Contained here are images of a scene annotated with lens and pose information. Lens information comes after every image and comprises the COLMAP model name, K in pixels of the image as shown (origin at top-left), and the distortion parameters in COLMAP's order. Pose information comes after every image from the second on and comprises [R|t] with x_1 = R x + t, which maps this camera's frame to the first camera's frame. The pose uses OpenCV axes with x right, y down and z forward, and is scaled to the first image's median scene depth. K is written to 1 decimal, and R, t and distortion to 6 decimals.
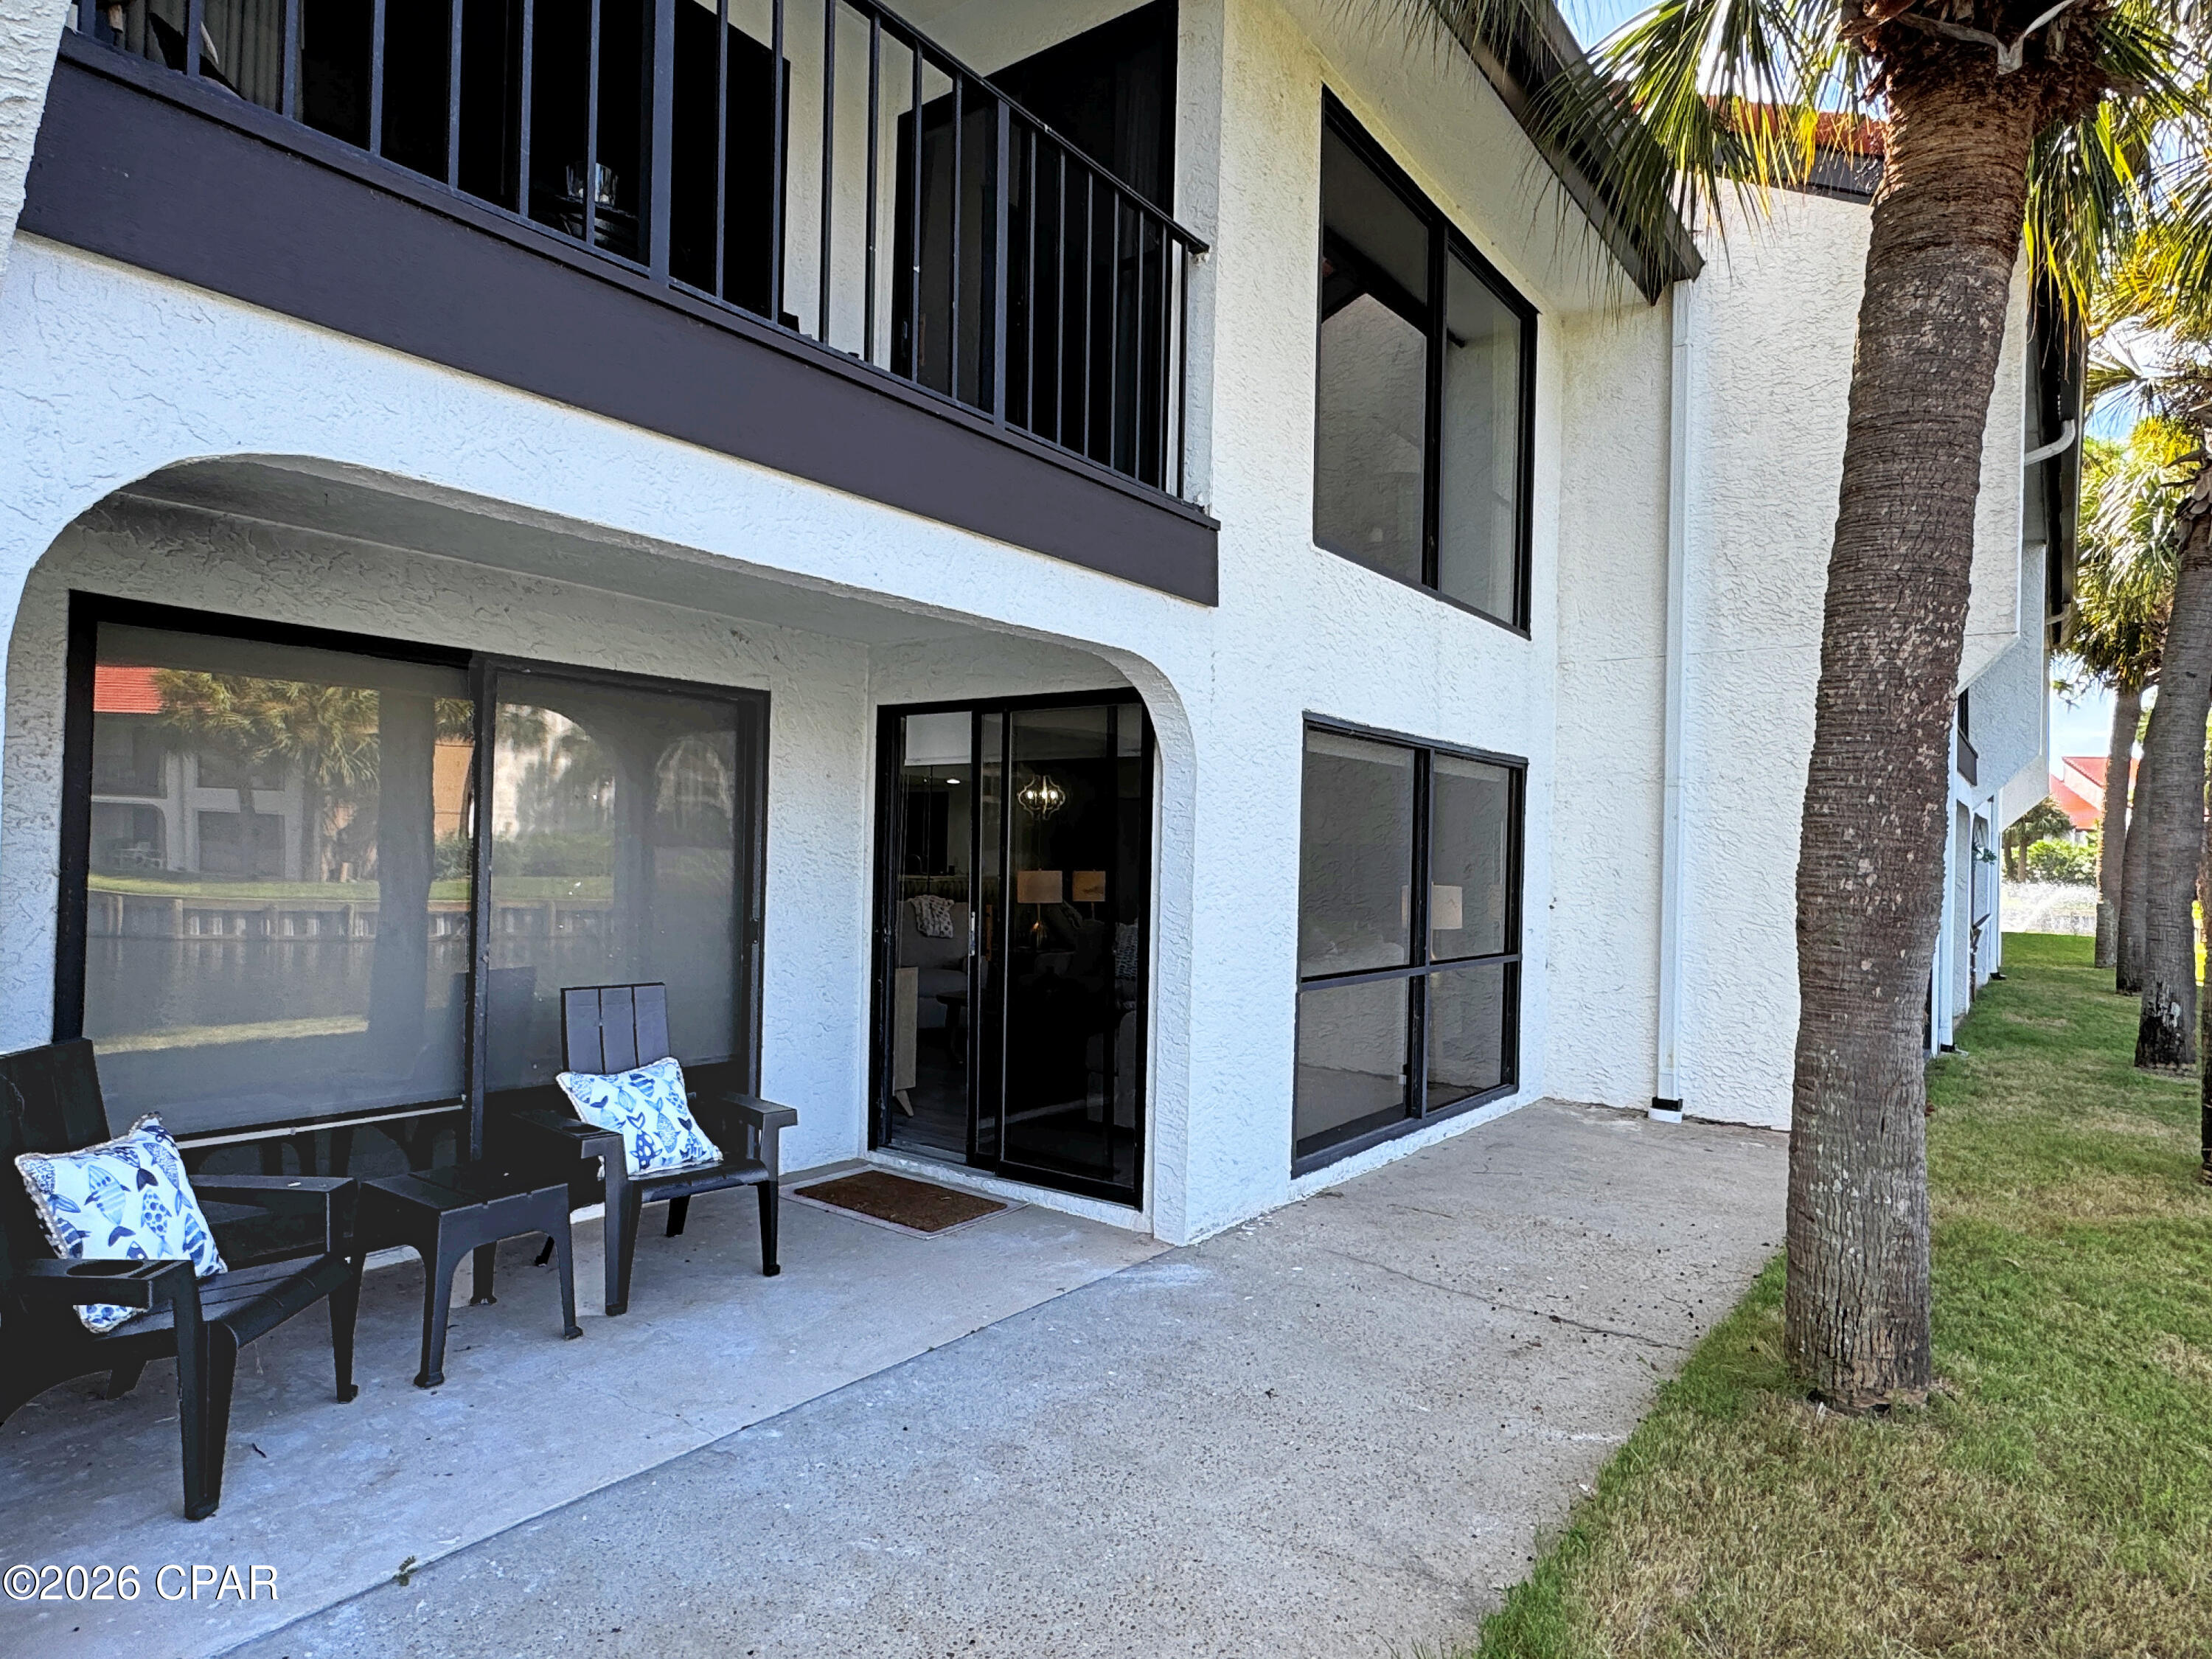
lens RADIAL K [[1277.0, 0, 1110.5], [0, 1277.0, 829.5], [0, 0, 1]] dist [0.004177, 0.000569]
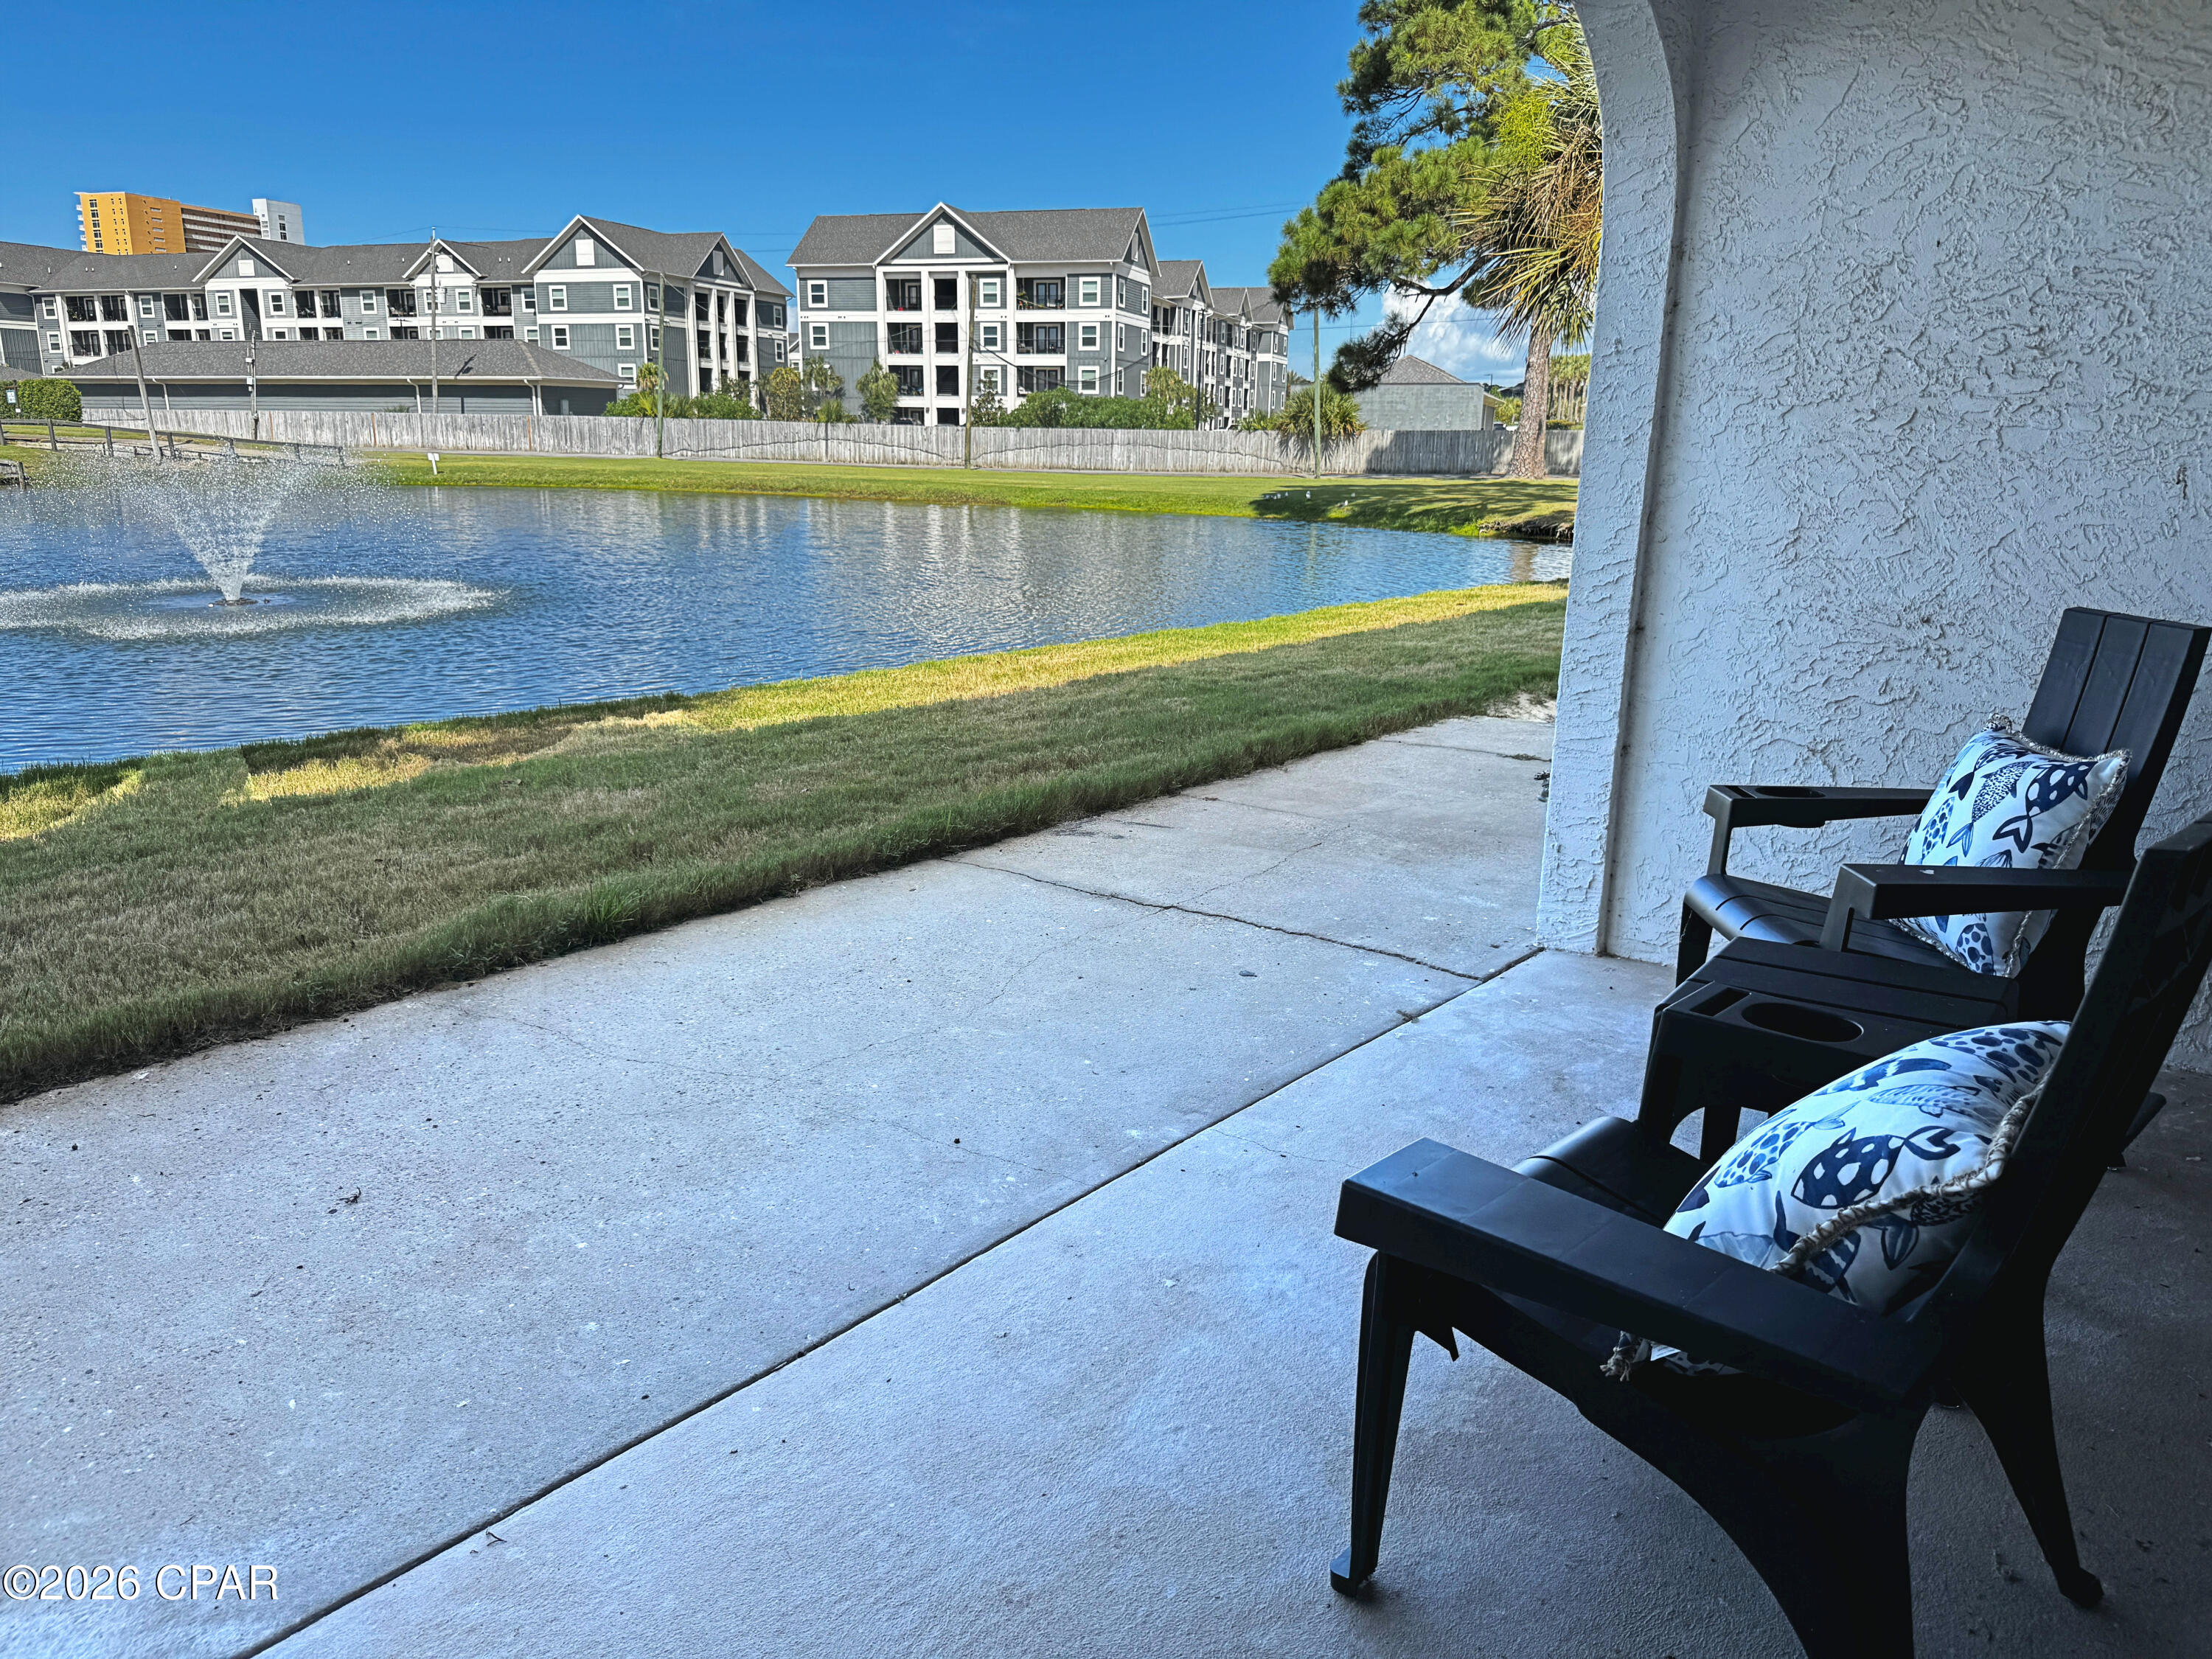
lens RADIAL K [[1542.9, 0, 1101.9], [0, 1542.9, 835.0], [0, 0, 1]] dist [0.012008, 0.000741]
pose [[-0.995454, -0.061975, 0.072326, -0.315568], [-0.043958, 0.972582, 0.228367, 0.114936], [-0.084496, 0.224150, -0.970885, 1.931814]]
